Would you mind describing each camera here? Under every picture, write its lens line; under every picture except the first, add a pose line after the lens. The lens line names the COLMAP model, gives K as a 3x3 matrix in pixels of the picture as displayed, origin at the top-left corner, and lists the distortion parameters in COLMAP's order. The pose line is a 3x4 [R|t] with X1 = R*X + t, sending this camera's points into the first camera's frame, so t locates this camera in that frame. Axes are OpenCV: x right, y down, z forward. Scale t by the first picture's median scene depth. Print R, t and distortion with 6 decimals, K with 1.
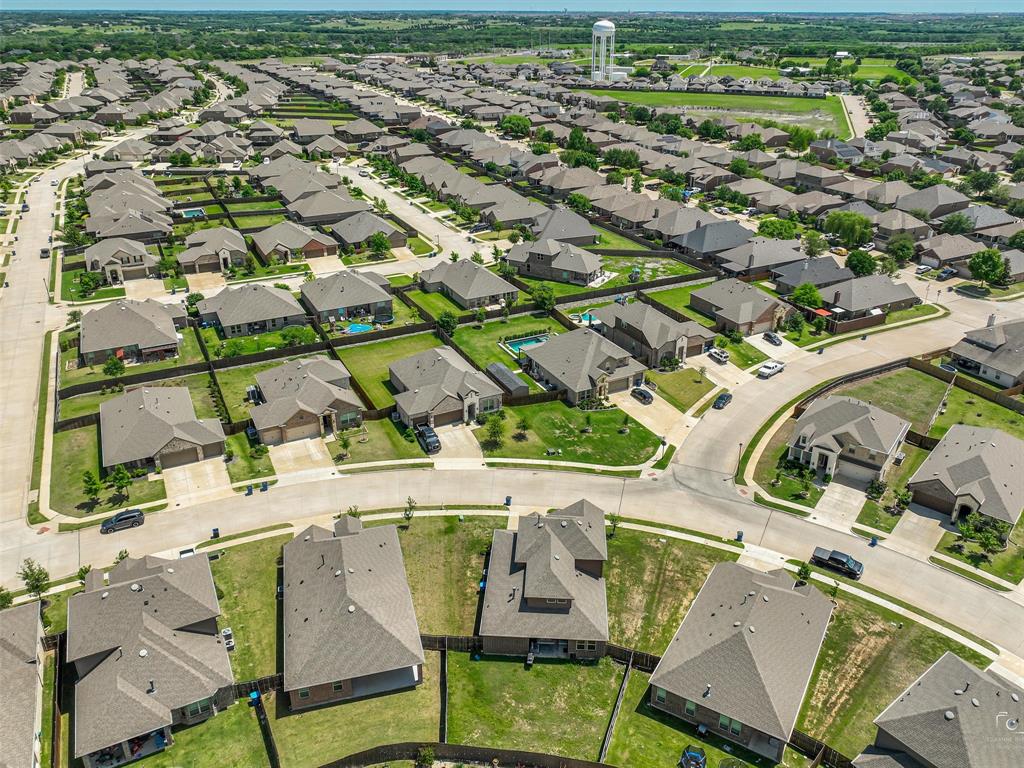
lens RADIAL K [[783.3, 0, 516.7], [0, 783.3, 356.4], [0, 0, 1]] dist [0.003831, 0.002122]
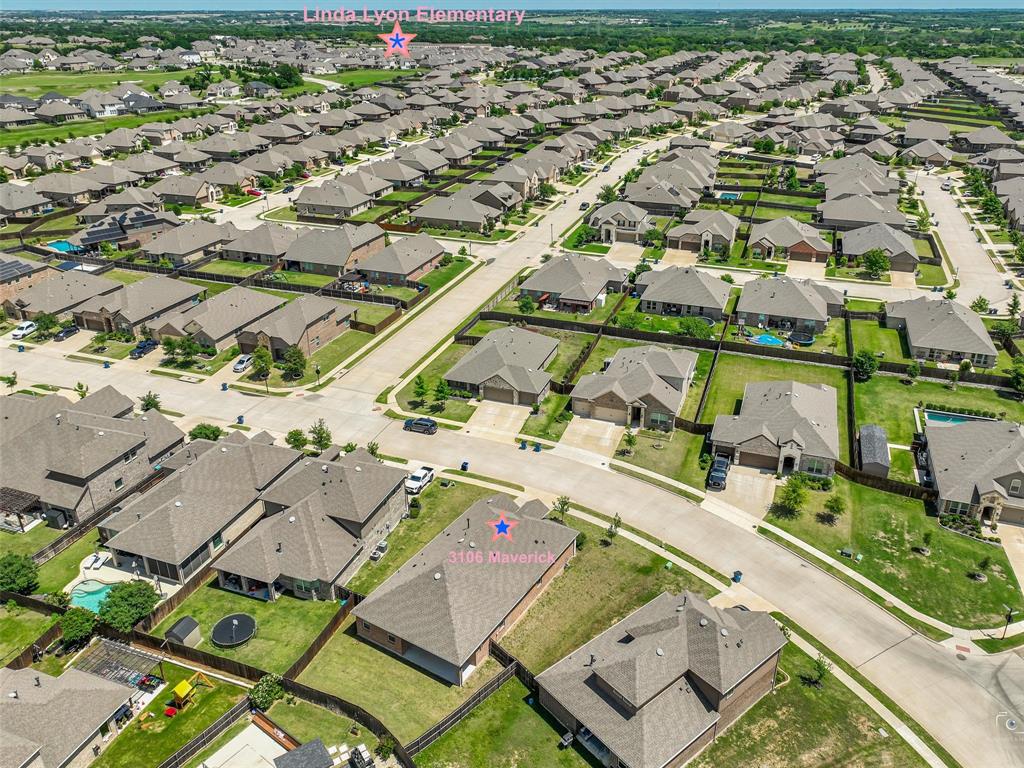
lens RADIAL K [[783.3, 0, 516.7], [0, 783.3, 356.4], [0, 0, 1]] dist [0.003831, 0.002122]
pose [[0.683943, 0.297781, -0.665995, 0.197439], [-0.297024, 0.947475, 0.118610, -0.038046], [0.666333, 0.116694, 0.736467, 0.147642]]
